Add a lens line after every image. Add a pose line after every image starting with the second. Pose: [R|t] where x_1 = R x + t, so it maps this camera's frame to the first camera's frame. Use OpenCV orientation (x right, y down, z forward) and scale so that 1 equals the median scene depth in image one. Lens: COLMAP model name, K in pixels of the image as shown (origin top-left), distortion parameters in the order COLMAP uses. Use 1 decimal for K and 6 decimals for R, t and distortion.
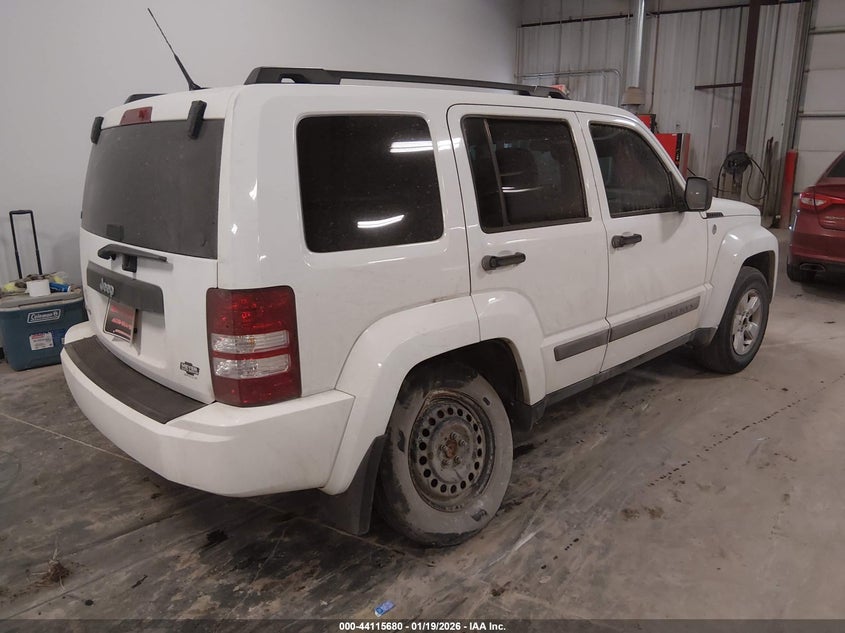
lens RADIAL K [[717.3, 0, 422.5], [0, 717.3, 316.5], [0, 0, 1]] dist [0.008963, 0.000743]
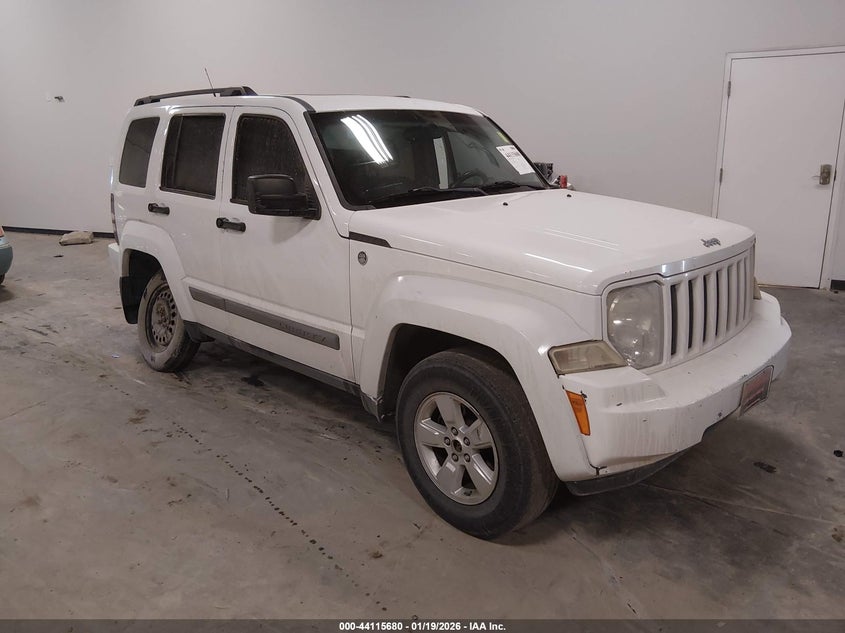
lens RADIAL K [[717.3, 0, 422.5], [0, 717.3, 316.5], [0, 0, 1]] dist [0.008963, 0.000743]
pose [[-0.039794, 0.270951, -0.961770, 1.367178], [-0.221749, 0.936136, 0.272904, -0.340731], [0.974292, 0.224131, 0.022831, 1.303586]]
